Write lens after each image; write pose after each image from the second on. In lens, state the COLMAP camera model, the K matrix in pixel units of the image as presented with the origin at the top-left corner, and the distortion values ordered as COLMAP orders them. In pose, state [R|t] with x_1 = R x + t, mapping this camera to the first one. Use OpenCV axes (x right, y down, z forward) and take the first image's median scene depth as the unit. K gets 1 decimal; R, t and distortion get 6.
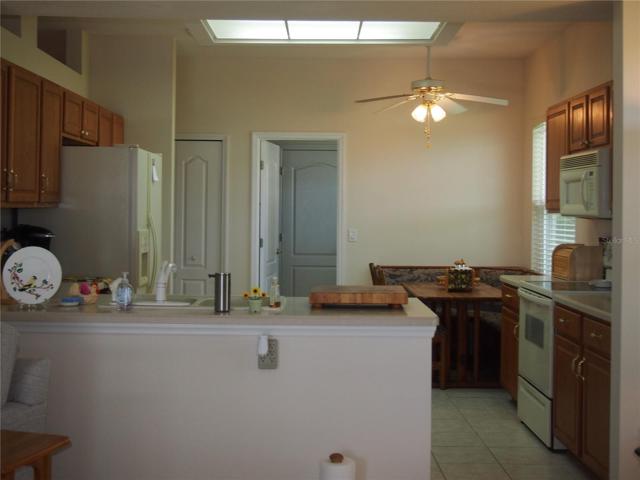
lens RADIAL K [[897.3, 0, 320.2], [0, 897.3, 212.5], [0, 0, 1]] dist [0.105339, -0.019418]
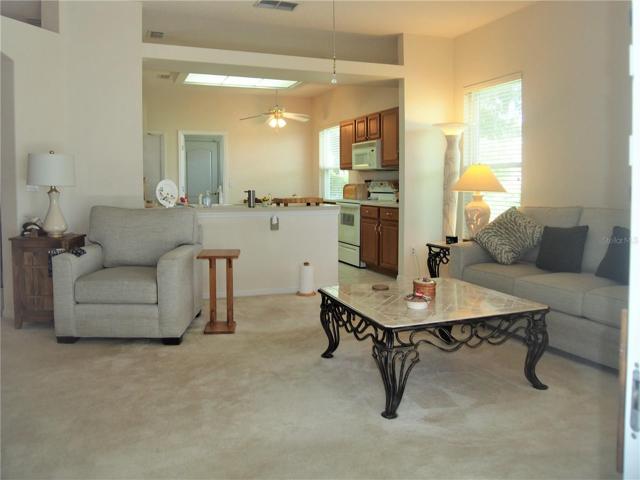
lens RADIAL K [[536.5, 0, 320.1], [0, 536.5, 208.3], [0, 0, 1]] dist [-0.008455, -0.004995]
pose [[0.932085, -0.028684, 0.361103, -0.326273], [0.012929, 0.998859, 0.045971, 0.039791], [-0.362010, -0.038180, 0.931392, -0.245118]]
